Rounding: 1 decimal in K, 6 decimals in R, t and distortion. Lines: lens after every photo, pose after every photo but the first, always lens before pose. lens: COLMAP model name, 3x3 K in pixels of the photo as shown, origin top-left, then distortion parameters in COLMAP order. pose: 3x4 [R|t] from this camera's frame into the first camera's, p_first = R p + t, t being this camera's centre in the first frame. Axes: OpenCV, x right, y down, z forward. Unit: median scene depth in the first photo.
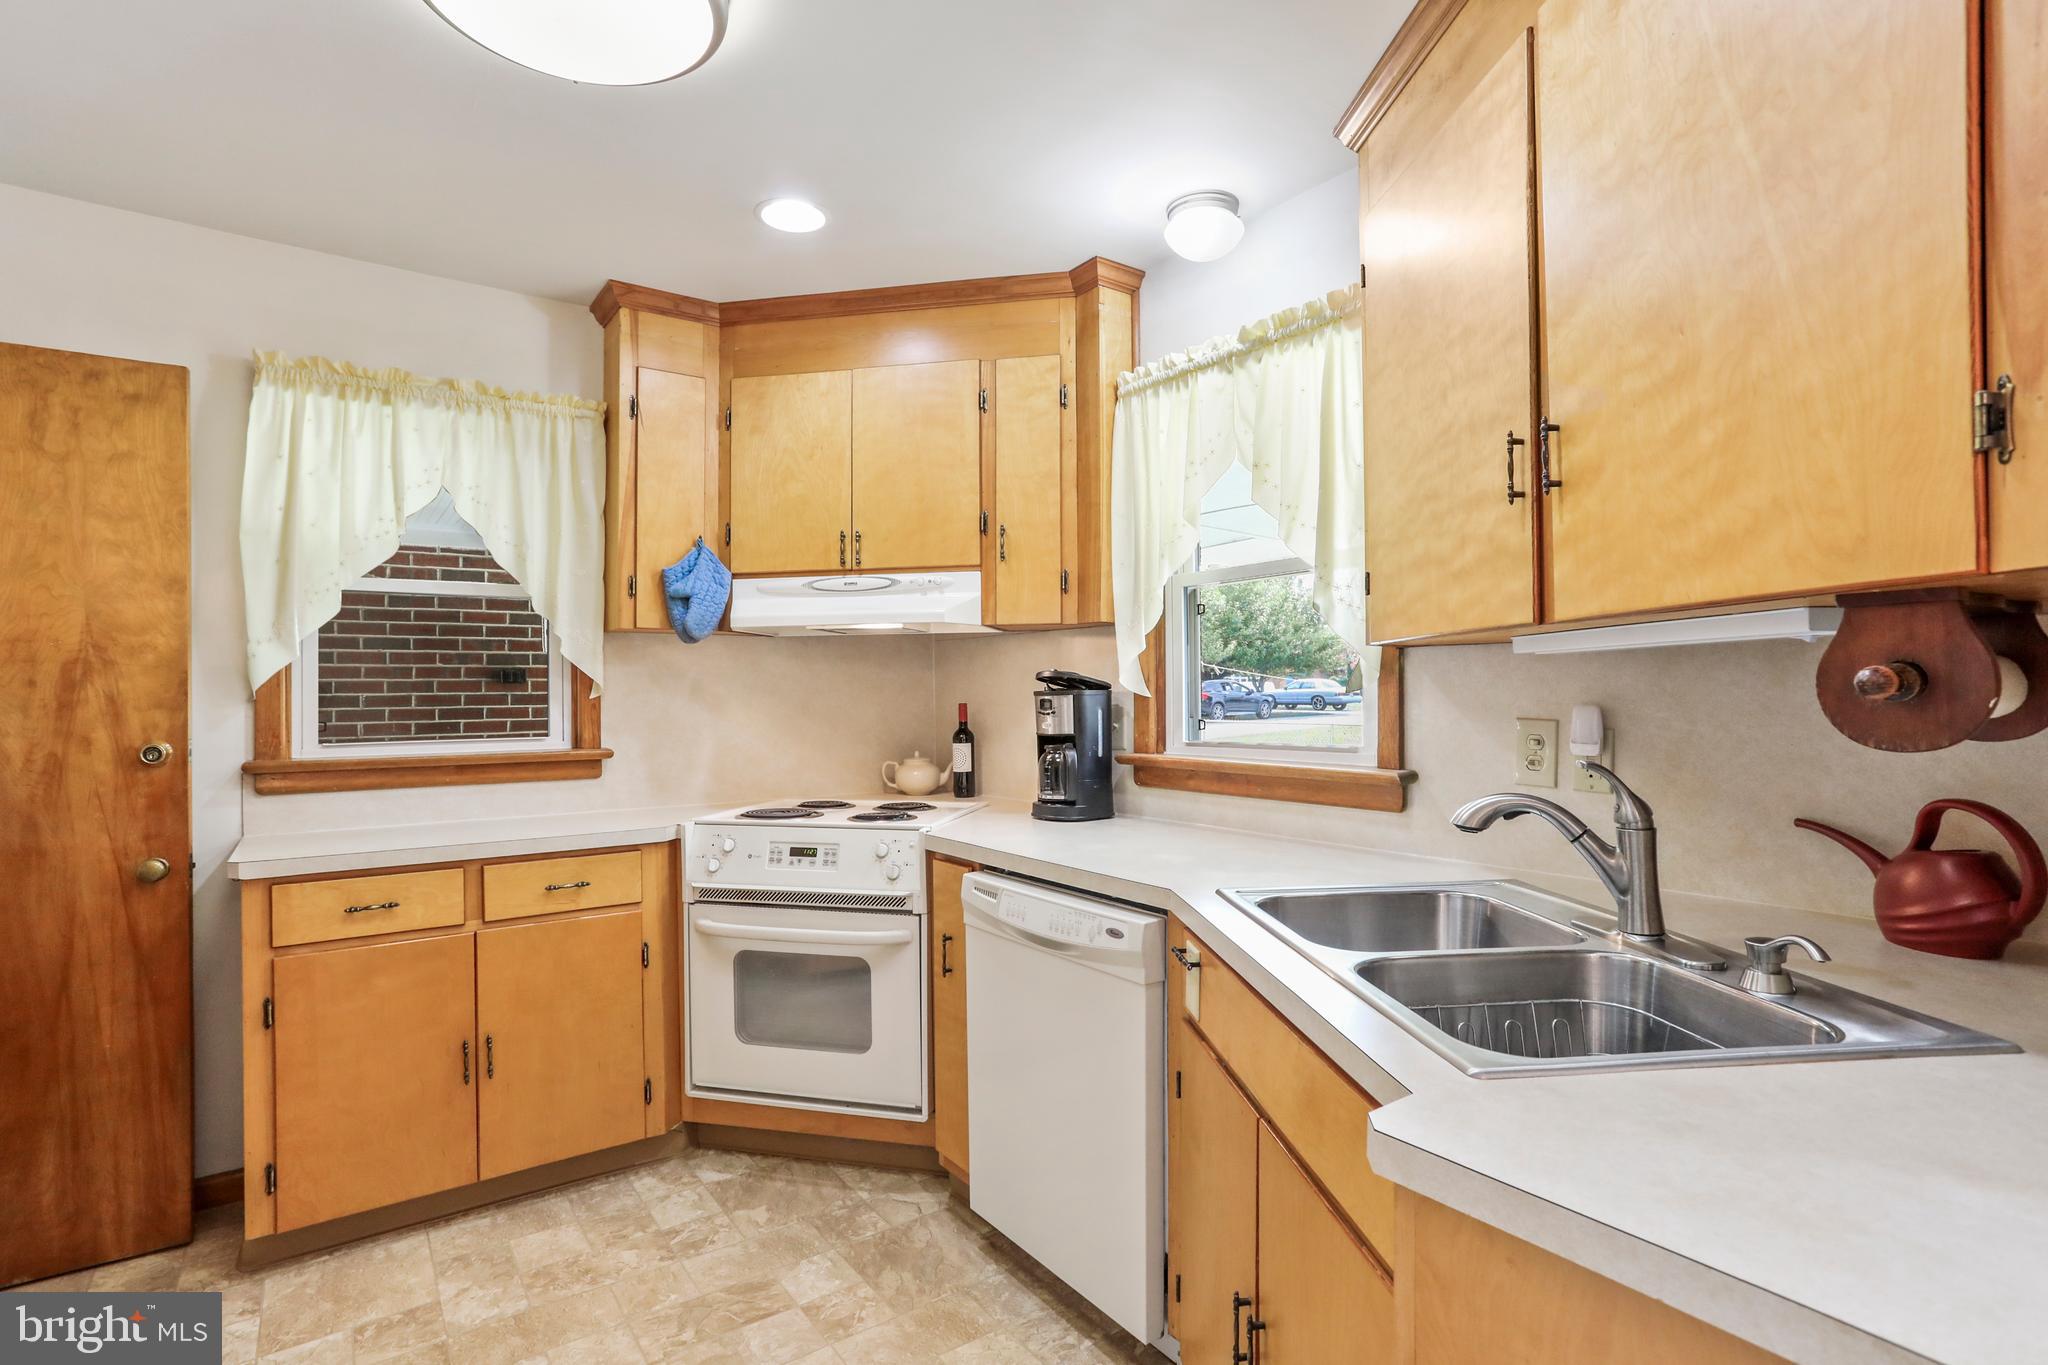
lens RADIAL K [[996.4, 0, 1043.7], [0, 996.4, 682.8], [0, 0, 1]] dist [-0.042442, 0.020268]
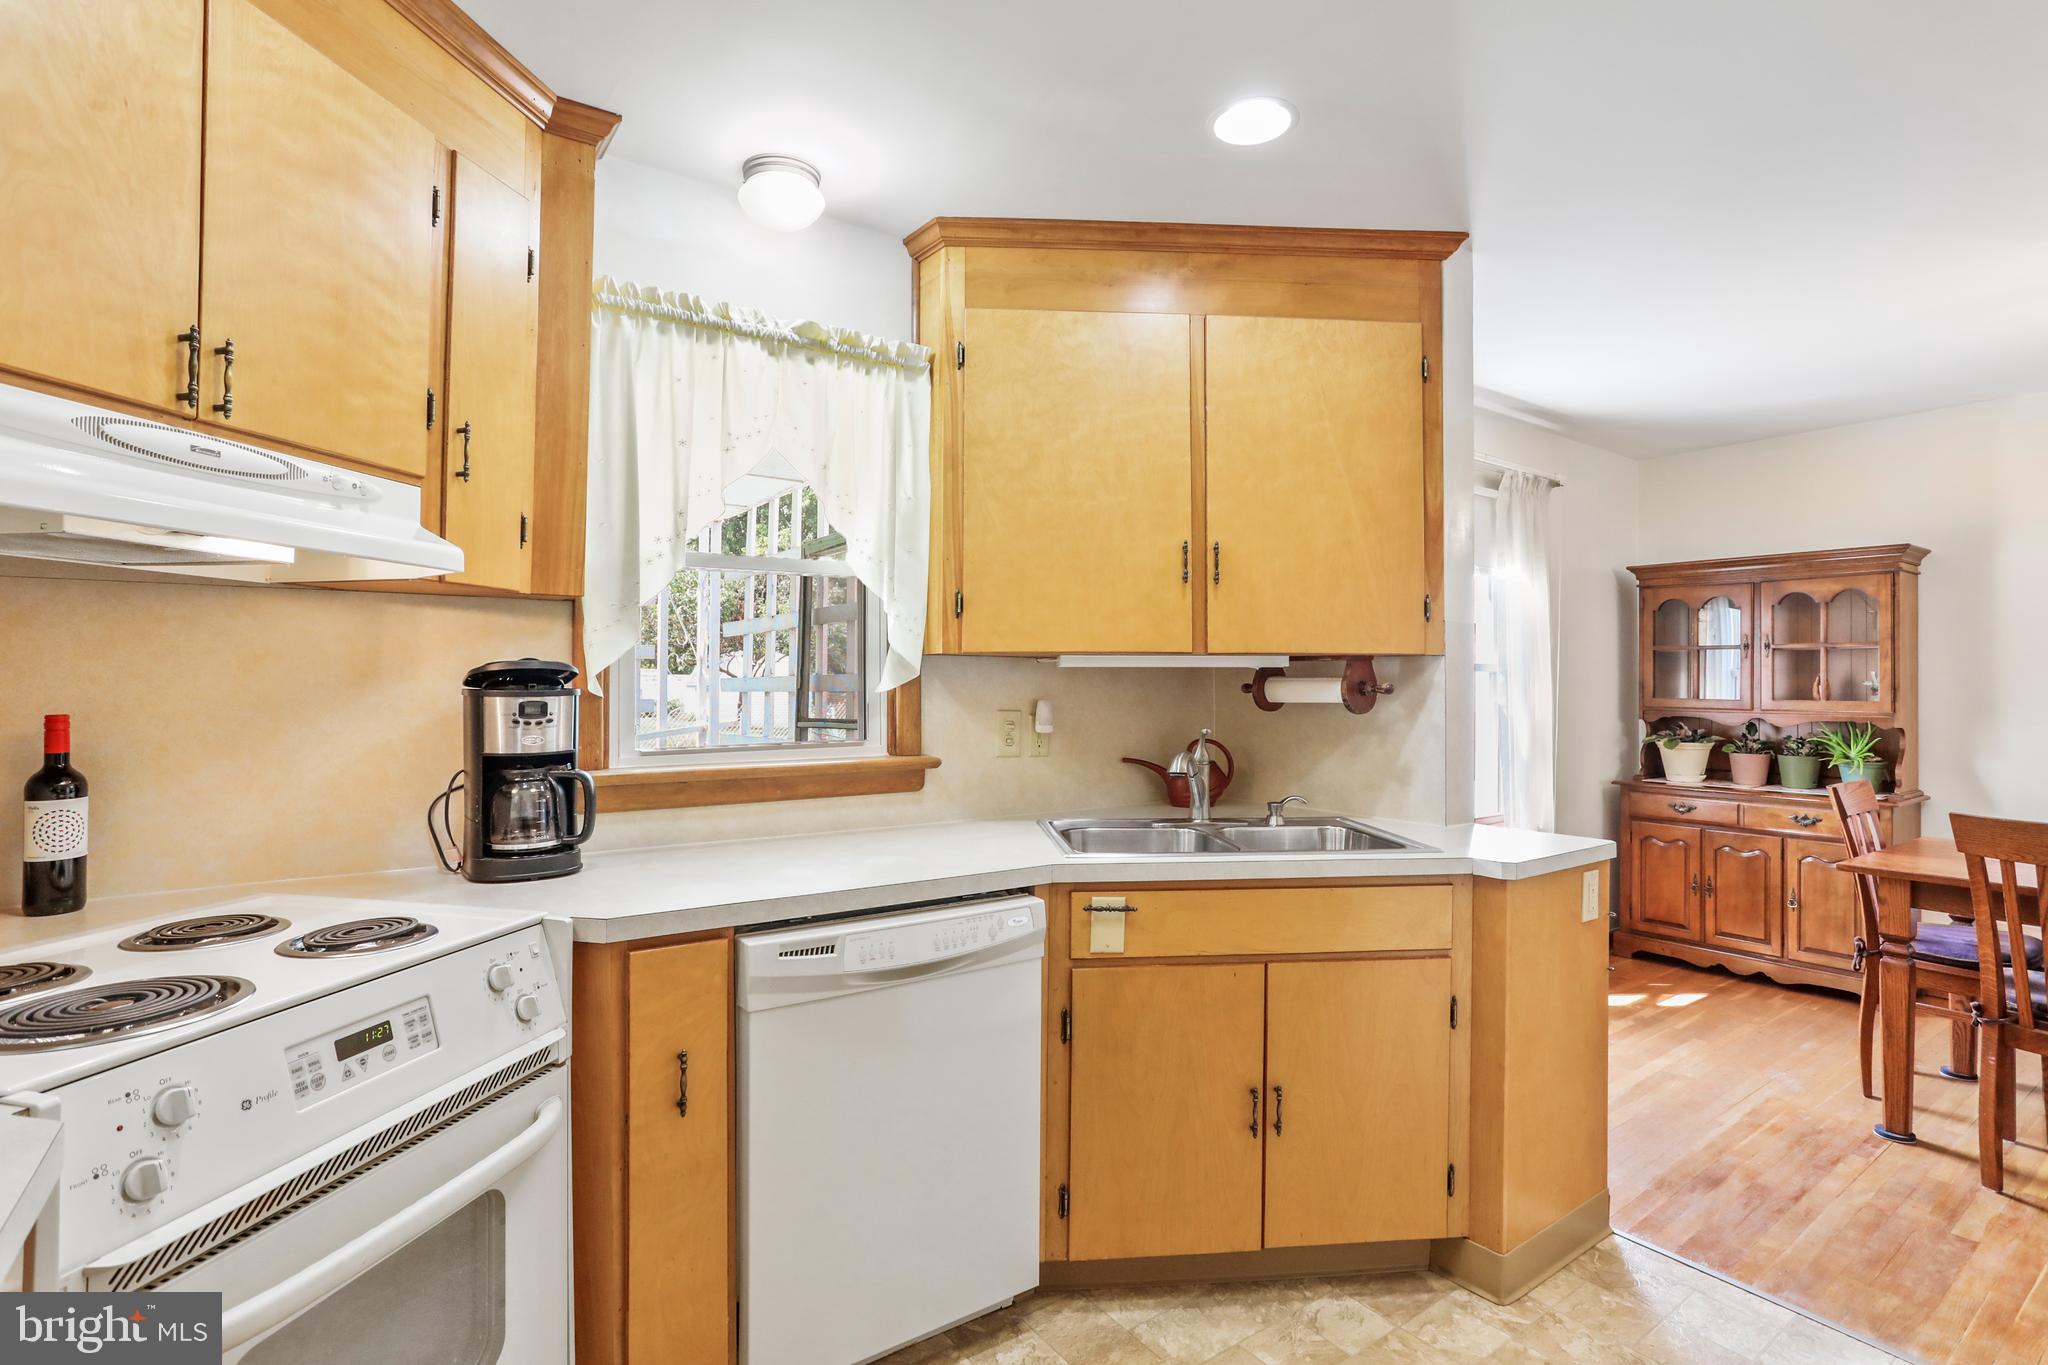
lens RADIAL K [[996.4, 0, 1021.4], [0, 996.4, 673.1], [0, 0, 1]] dist [-0.042442, 0.020268]
pose [[0.011563, 0.017964, 0.999772, -0.691675], [-0.011069, 0.999780, -0.017837, 0.005013], [-0.999872, -0.010860, 0.011759, 0.688855]]
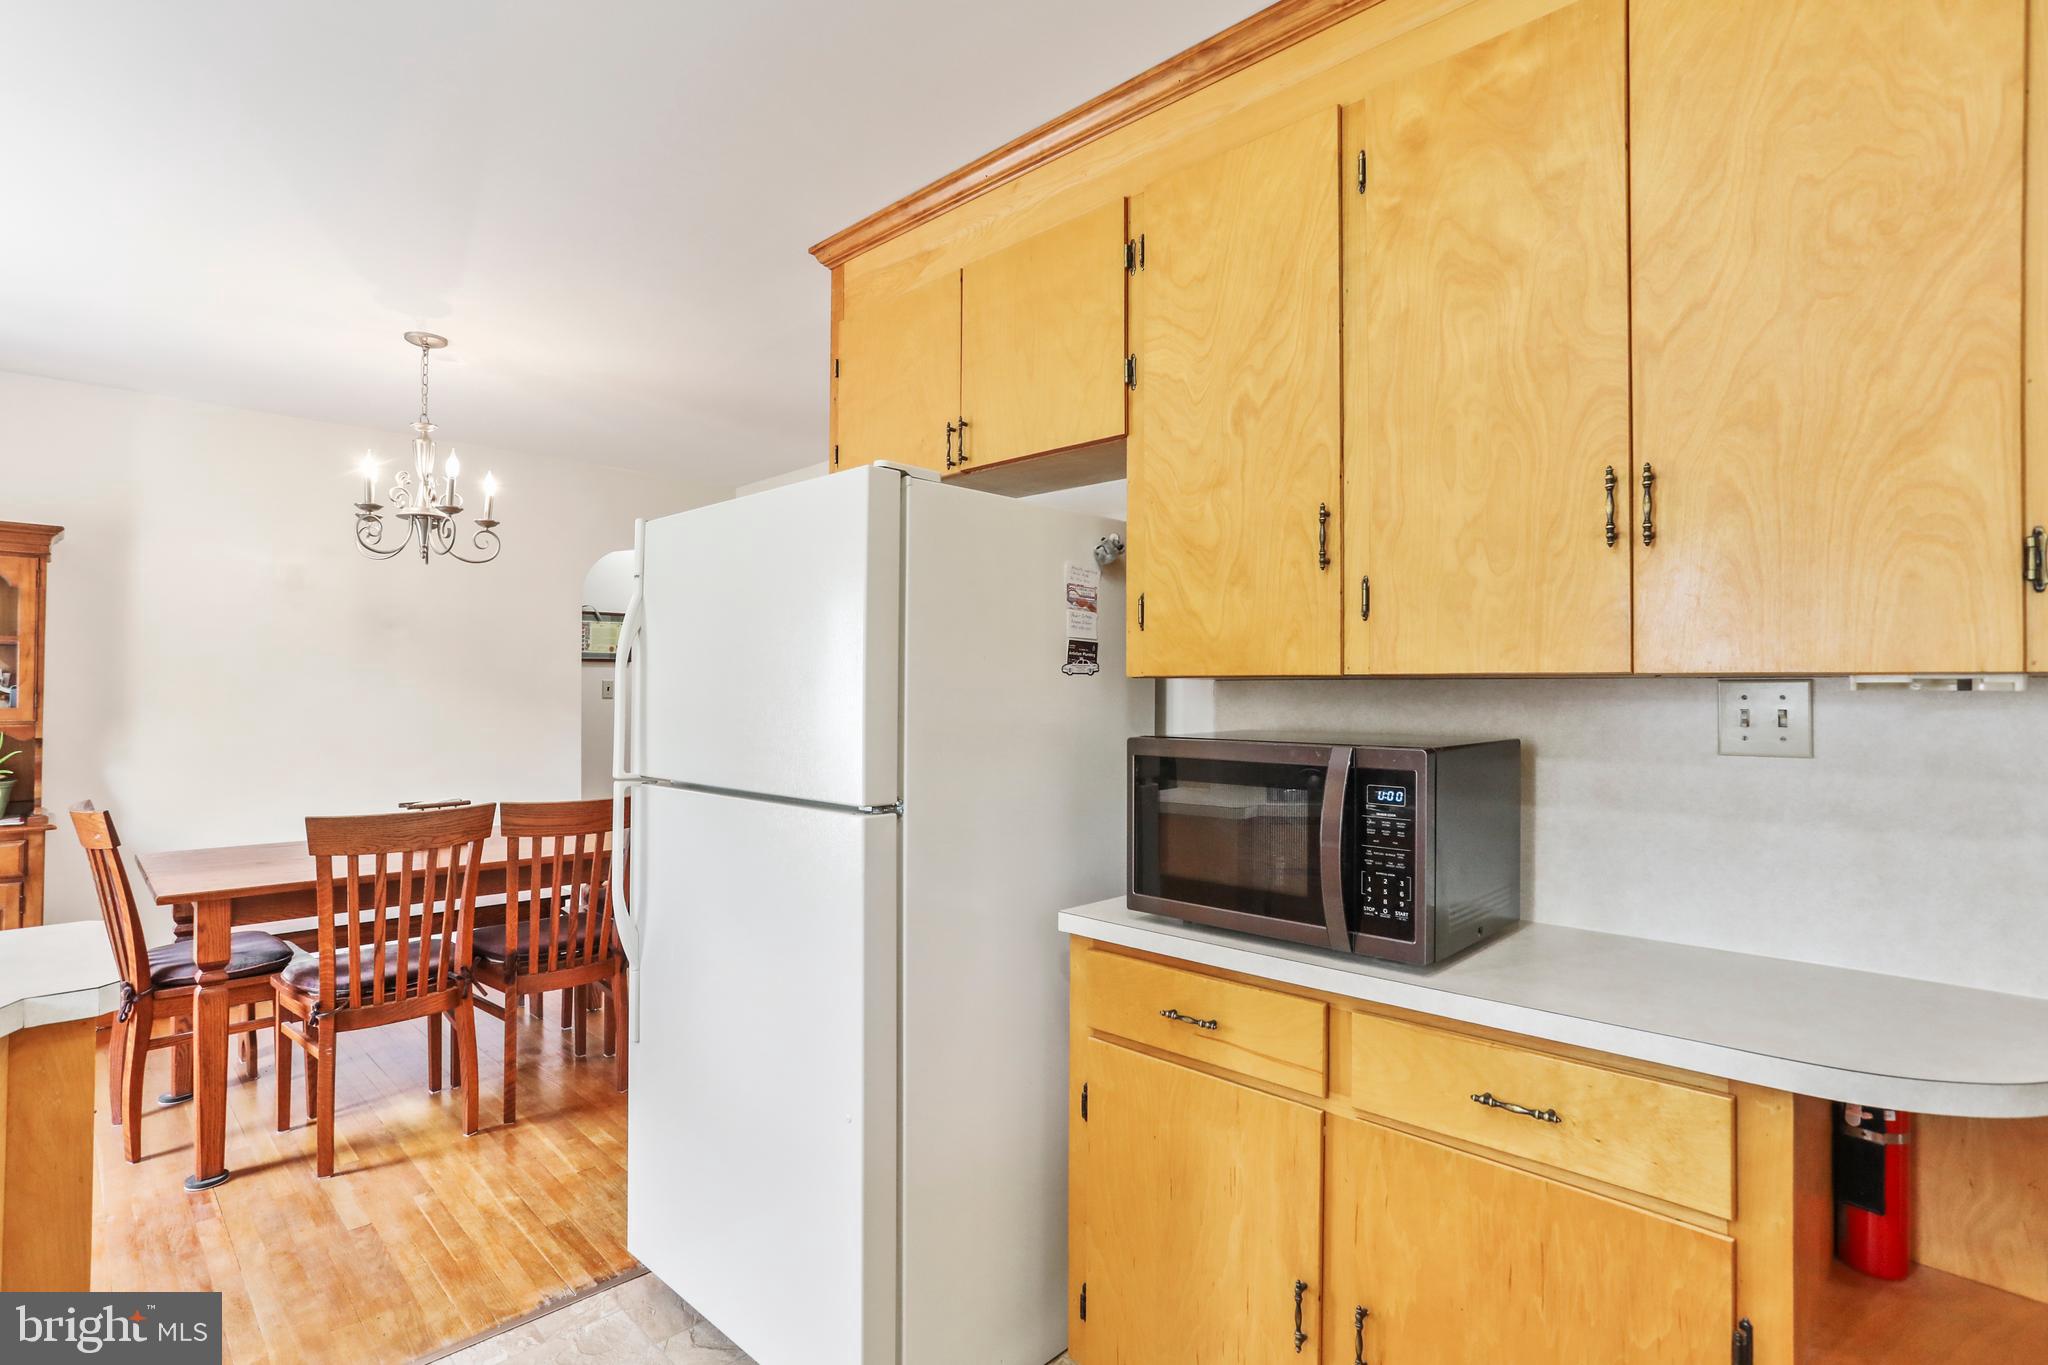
lens RADIAL K [[996.4, 0, 1034.2], [0, 996.4, 678.6], [0, 0, 1]] dist [-0.042442, 0.020268]
pose [[-0.985355, 0.003229, -0.170483, -0.287083], [0.006358, 0.999821, -0.017813, 0.001660], [0.170395, -0.018636, -0.985200, 0.837905]]
